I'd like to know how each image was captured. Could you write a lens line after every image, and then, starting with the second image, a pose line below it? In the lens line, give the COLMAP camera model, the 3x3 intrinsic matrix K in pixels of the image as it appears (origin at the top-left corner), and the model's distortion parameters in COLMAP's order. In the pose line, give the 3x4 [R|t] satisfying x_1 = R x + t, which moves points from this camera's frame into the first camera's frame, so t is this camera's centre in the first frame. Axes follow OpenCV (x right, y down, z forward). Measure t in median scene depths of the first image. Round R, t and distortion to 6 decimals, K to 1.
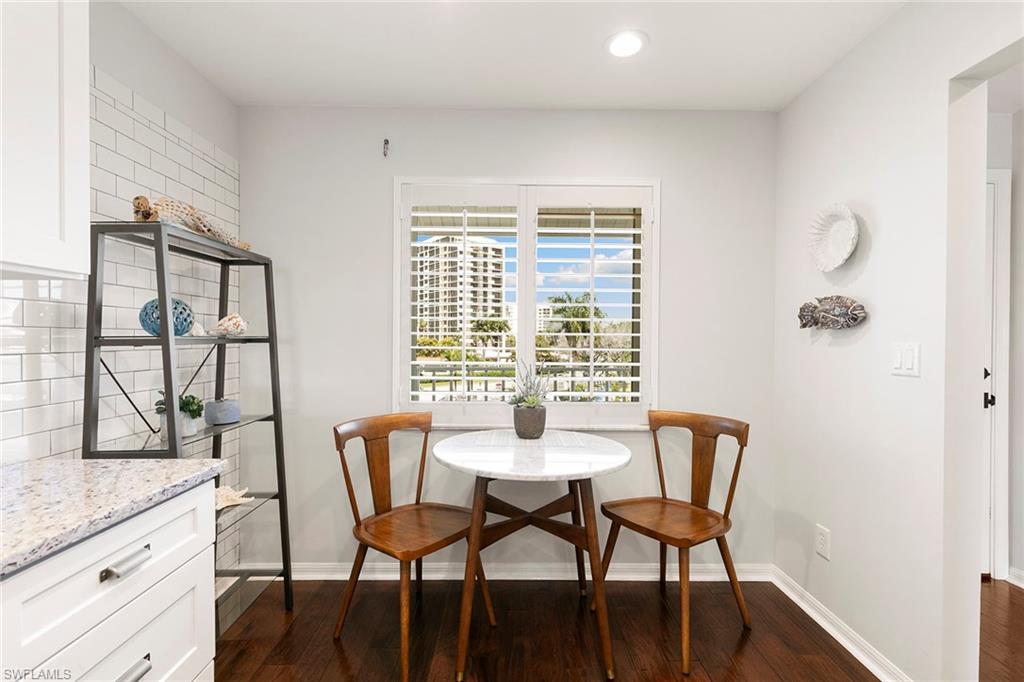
lens RADIAL K [[457.6, 0, 510.3], [0, 457.6, 340.7], [0, 0, 1]] dist [0.009506, -0.002823]
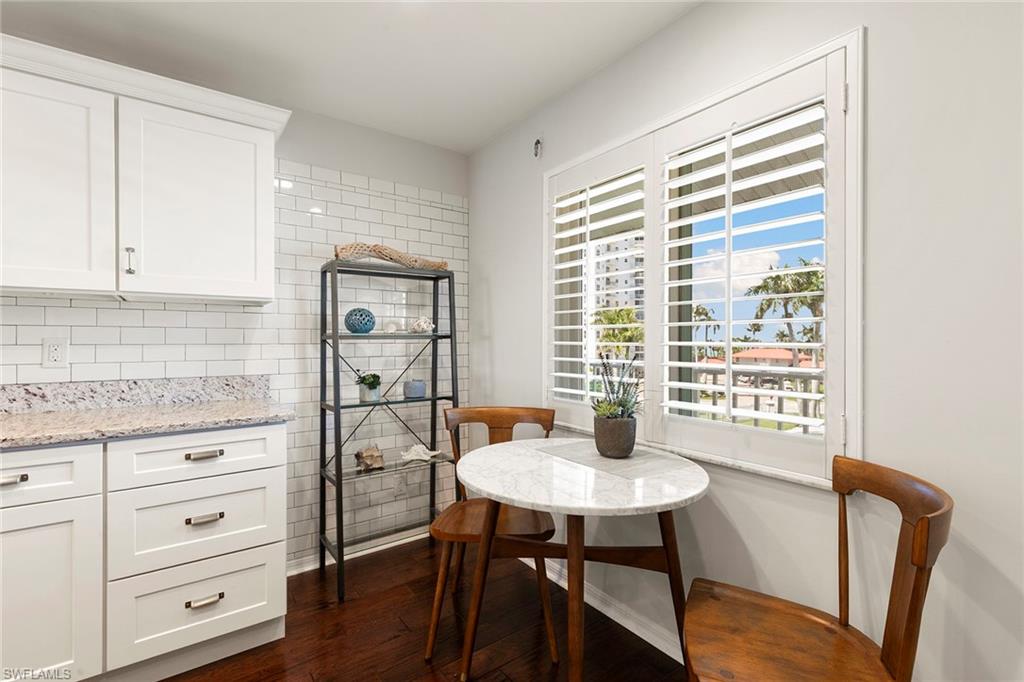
lens RADIAL K [[457.6, 0, 508.8], [0, 457.6, 338.7], [0, 0, 1]] dist [0.009506, -0.002823]
pose [[0.582264, -0.012358, -0.812906, 0.575781], [0.002992, 0.999910, -0.013058, 0.021276], [0.812994, 0.005171, 0.582248, 0.392391]]
